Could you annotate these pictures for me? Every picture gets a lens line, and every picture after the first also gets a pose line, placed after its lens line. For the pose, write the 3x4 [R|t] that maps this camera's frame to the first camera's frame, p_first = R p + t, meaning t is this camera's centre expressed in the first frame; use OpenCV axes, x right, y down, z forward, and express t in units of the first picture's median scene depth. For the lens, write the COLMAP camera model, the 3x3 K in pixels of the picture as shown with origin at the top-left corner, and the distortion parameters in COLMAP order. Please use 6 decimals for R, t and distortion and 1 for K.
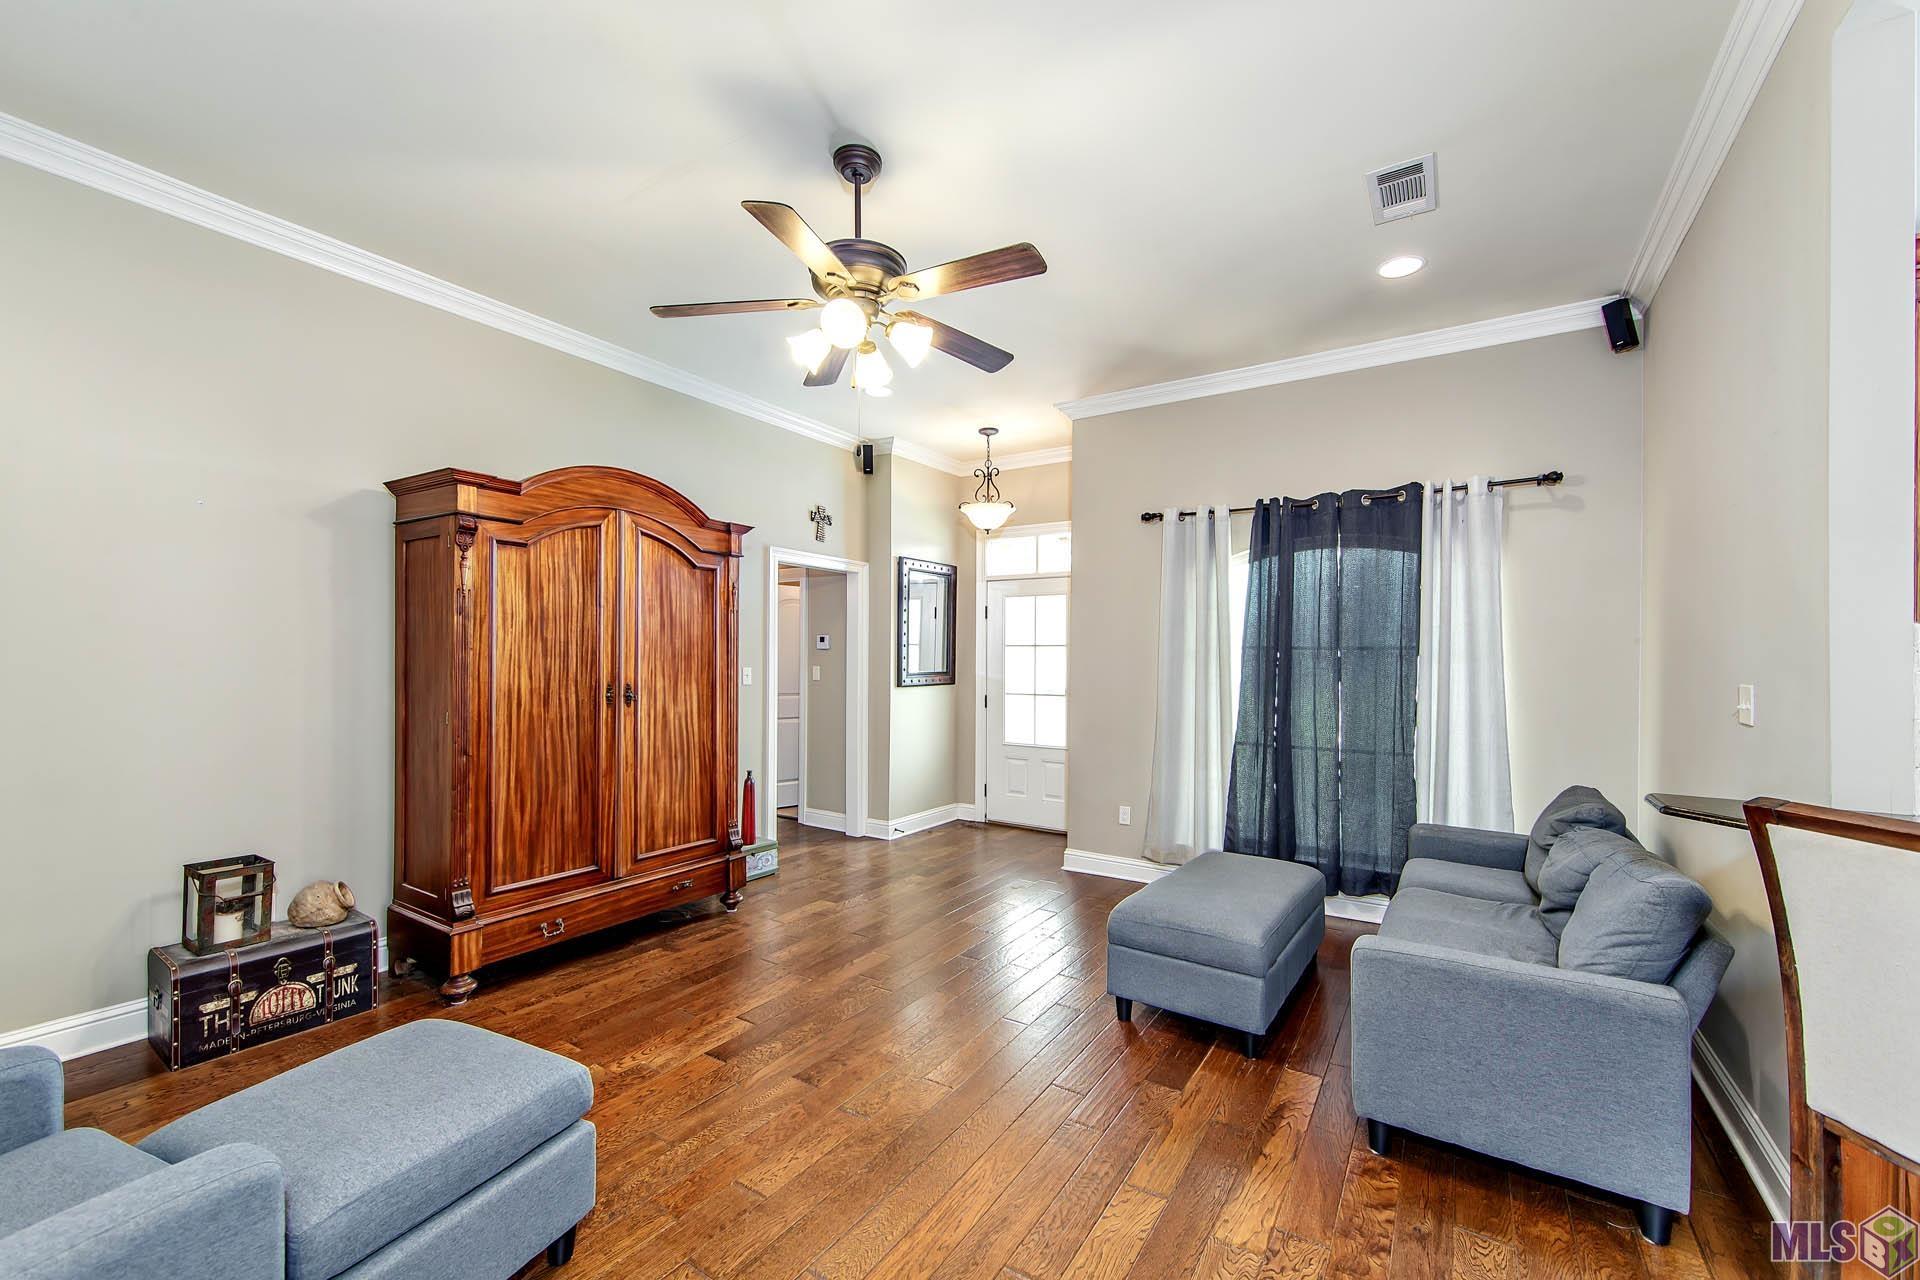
lens RADIAL K [[753.4, 0, 956.9], [0, 753.4, 654.7], [0, 0, 1]] dist [-0.002012, -0.000017]
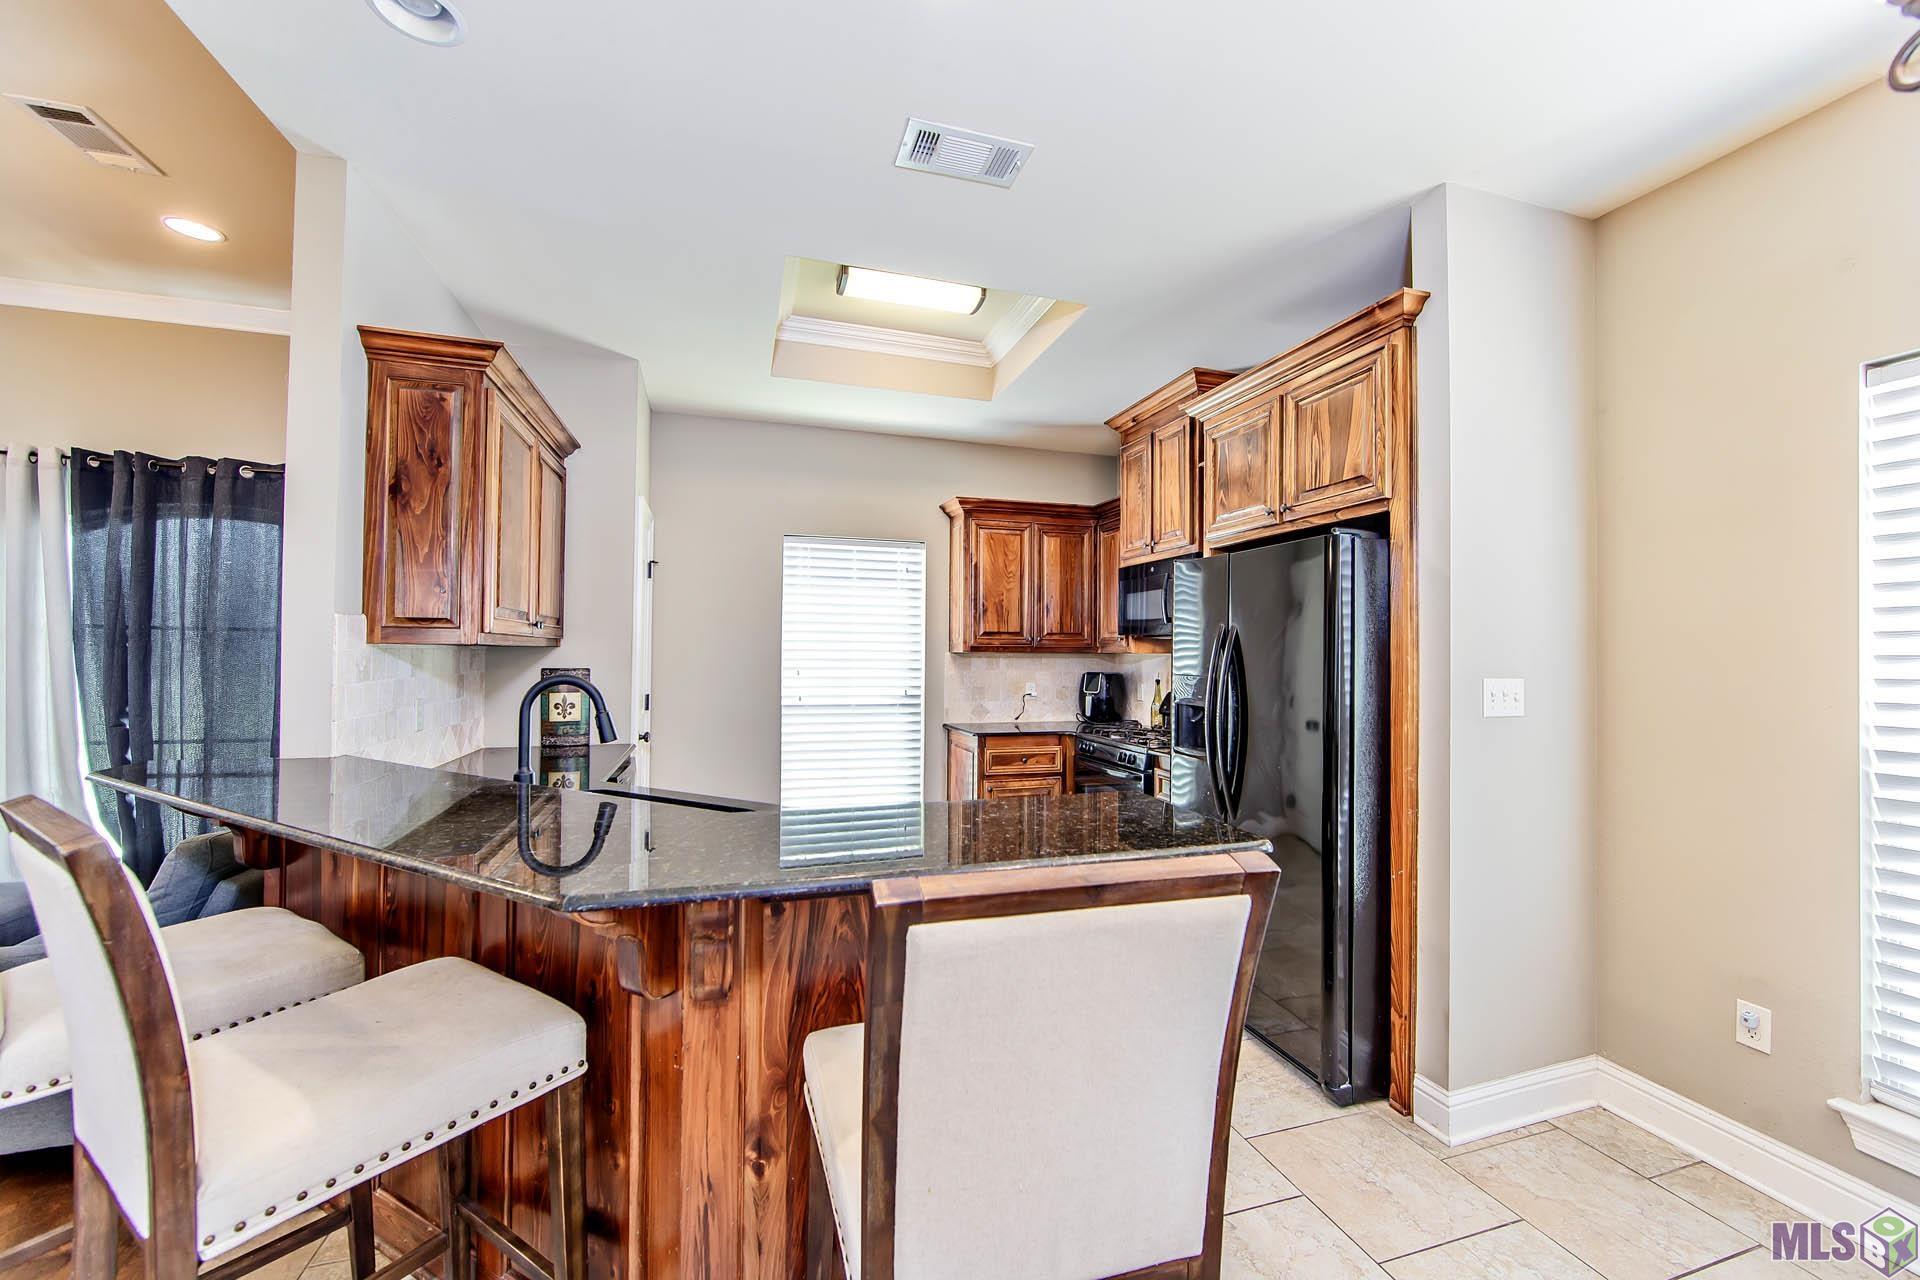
lens RADIAL K [[753.4, 0, 956.1], [0, 753.4, 640.3], [0, 0, 1]] dist [-0.002012, -0.000017]
pose [[0.635570, 0.012019, 0.771950, 0.377273], [-0.007956, 0.999928, -0.009019, 0.005651], [-0.772002, -0.000410, 0.635619, -0.271683]]
